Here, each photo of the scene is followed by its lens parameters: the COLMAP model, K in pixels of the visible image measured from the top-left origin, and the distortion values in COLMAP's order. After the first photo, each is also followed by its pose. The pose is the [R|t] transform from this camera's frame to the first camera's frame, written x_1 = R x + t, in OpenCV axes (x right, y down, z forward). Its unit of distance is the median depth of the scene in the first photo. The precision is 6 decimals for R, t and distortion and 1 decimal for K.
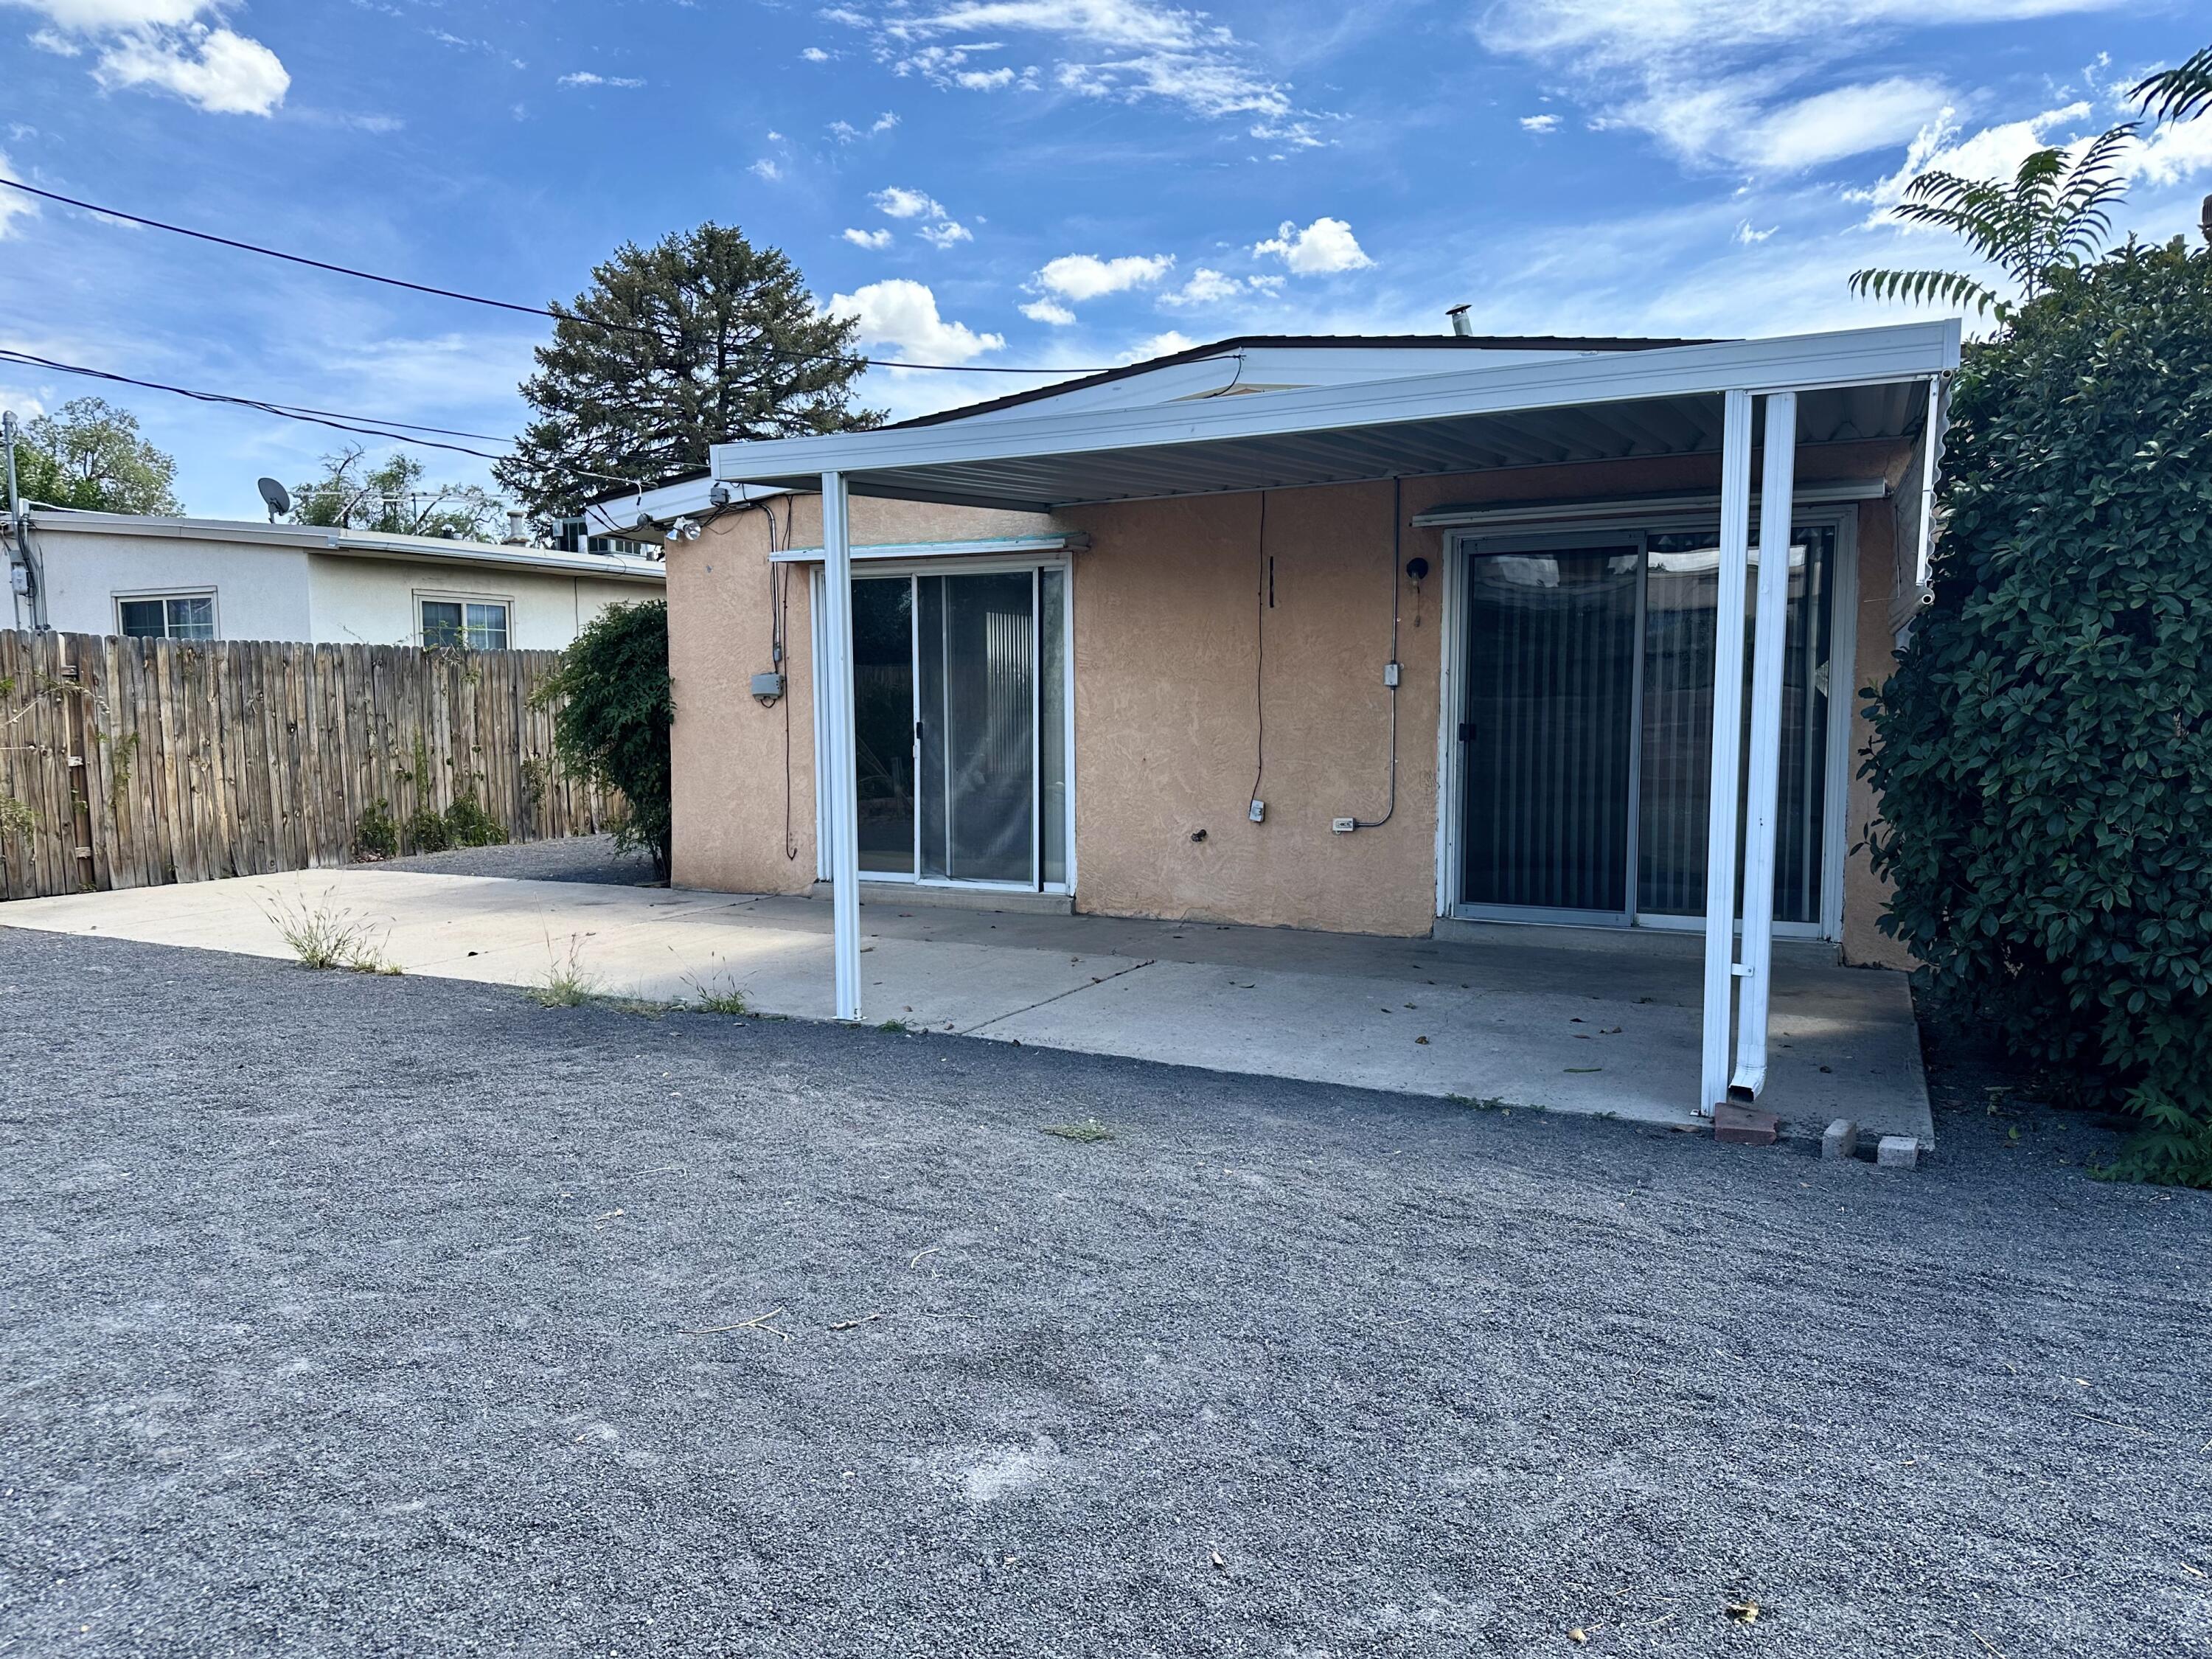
lens RADIAL K [[1577.8, 0, 1106.2], [0, 1577.8, 854.5], [0, 0, 1]] dist [0.088459, -0.104959]
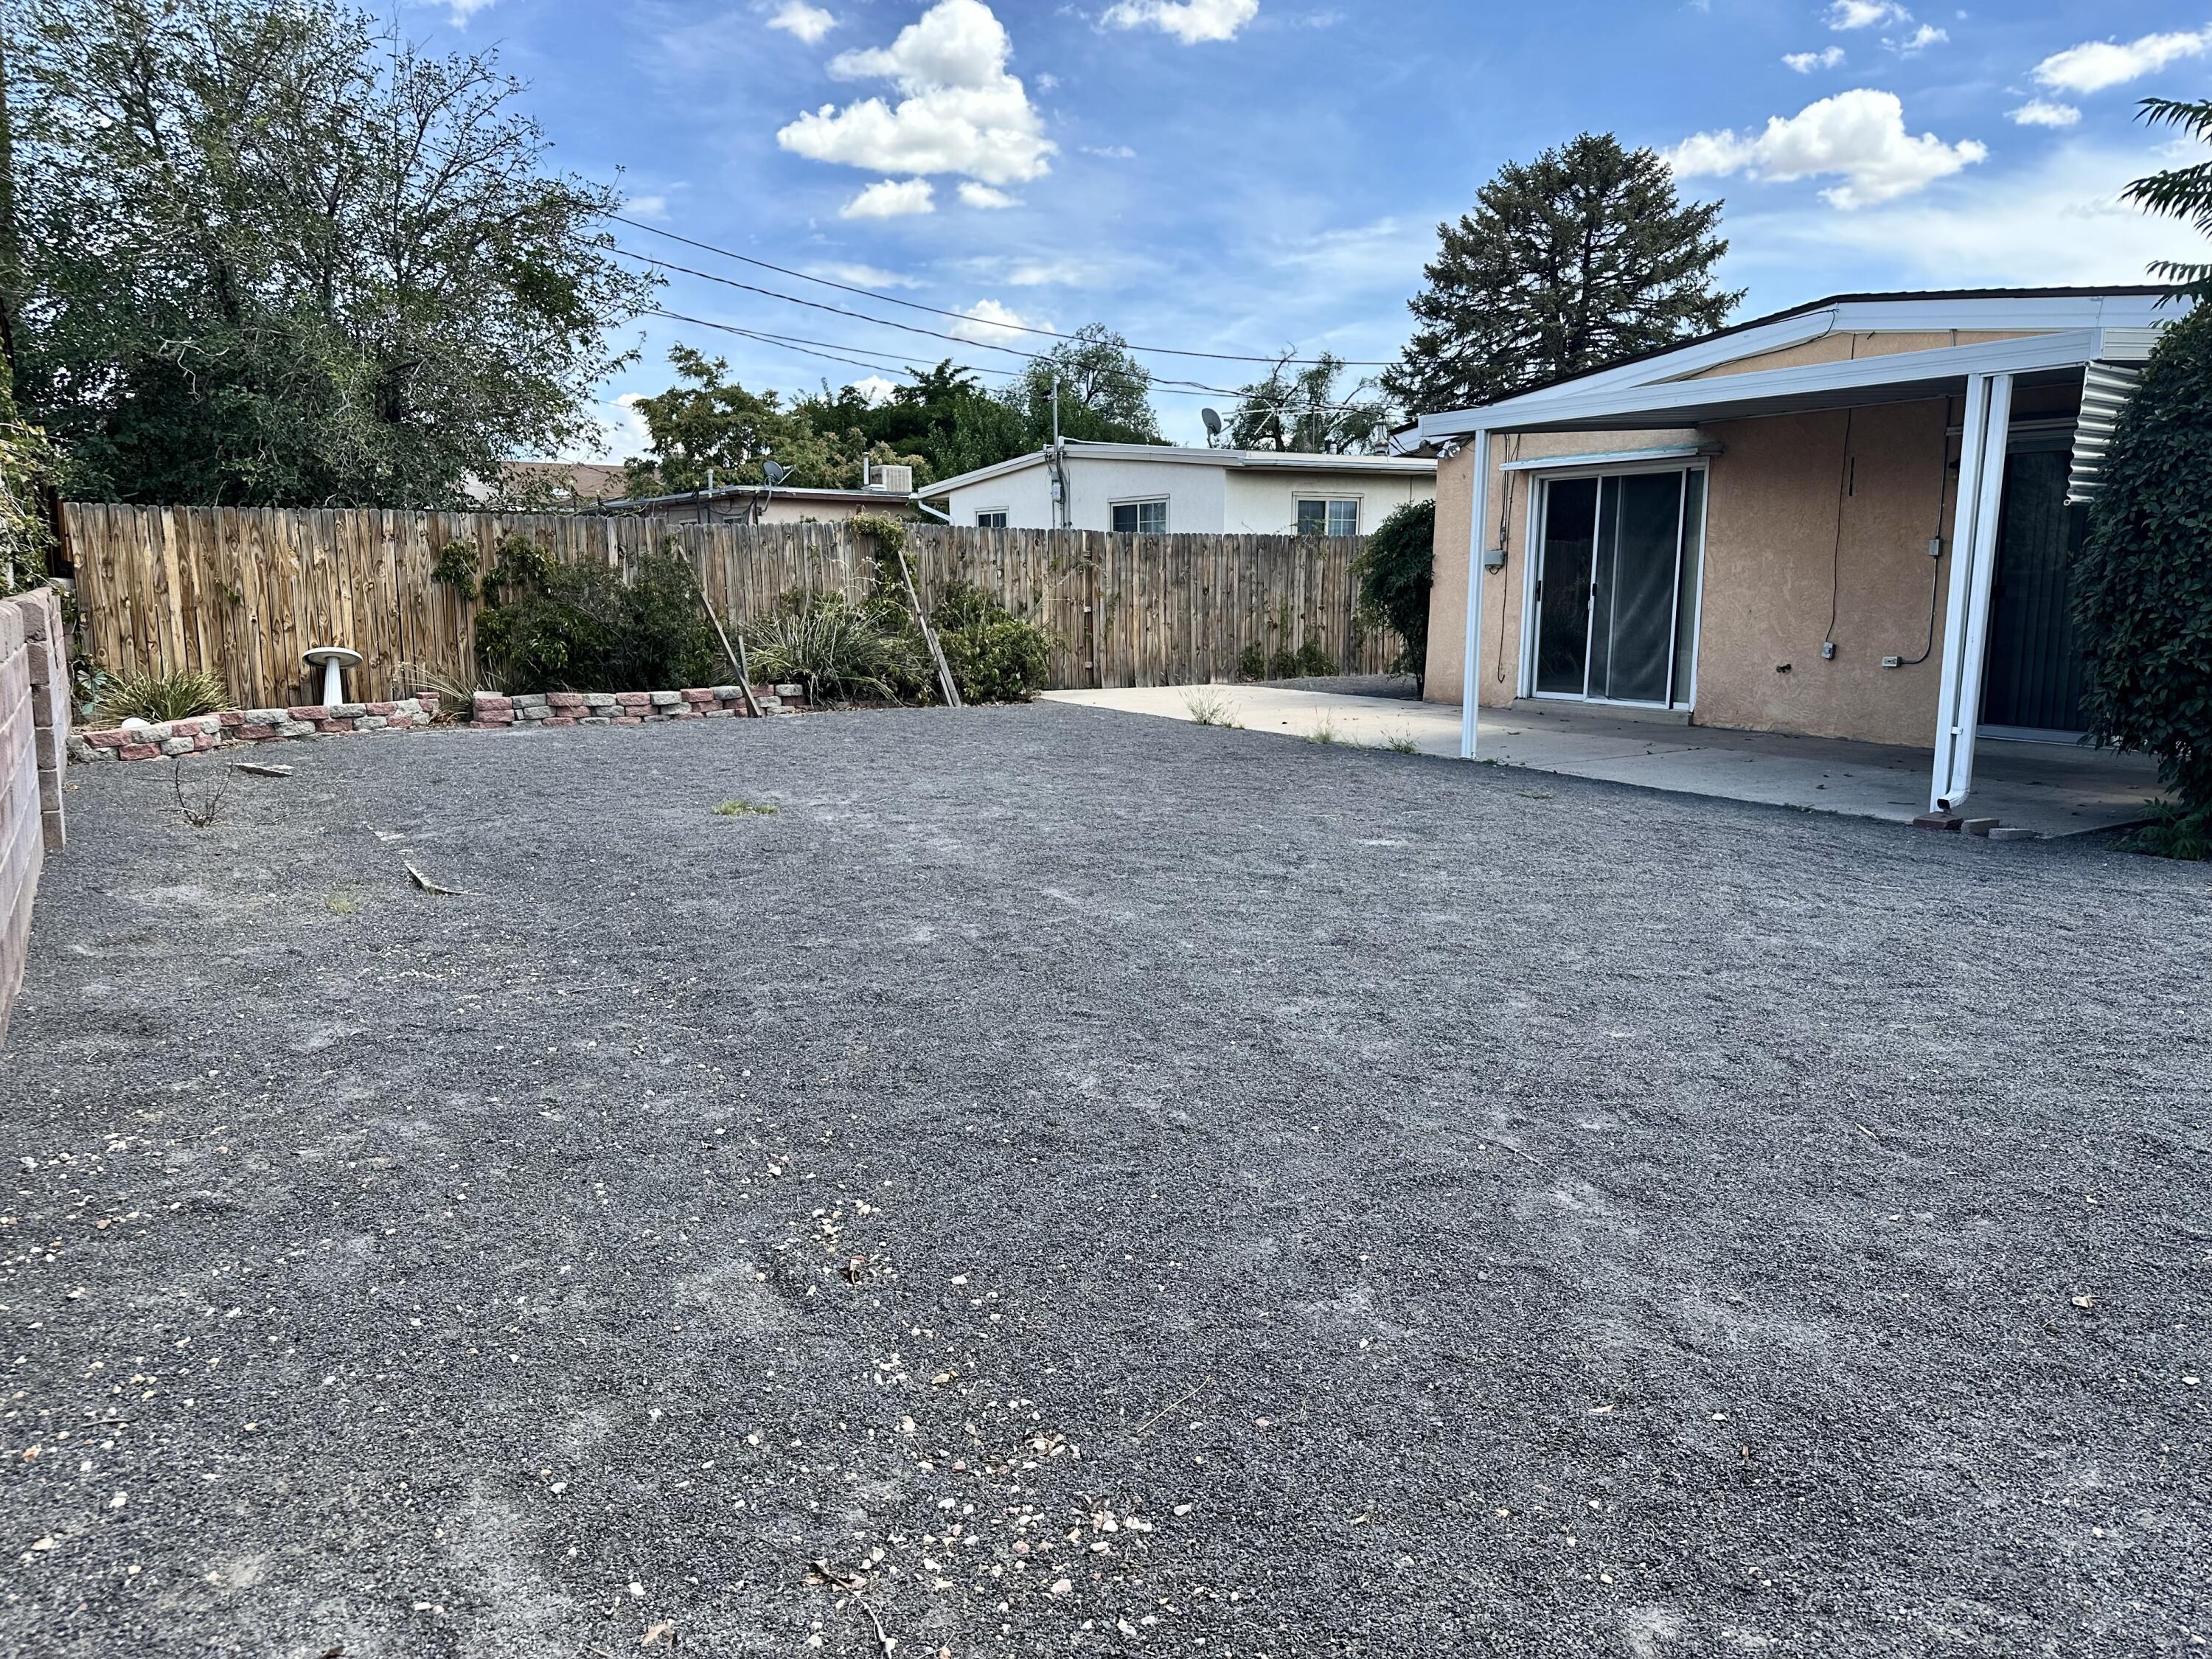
lens RADIAL K [[1577.8, 0, 1106.2], [0, 1577.8, 854.5], [0, 0, 1]] dist [0.088459, -0.104959]
pose [[0.855291, 0.092498, -0.509825, 0.207314], [-0.053394, 0.994433, 0.090846, 0.040036], [0.515389, -0.050478, 0.855468, -0.358597]]
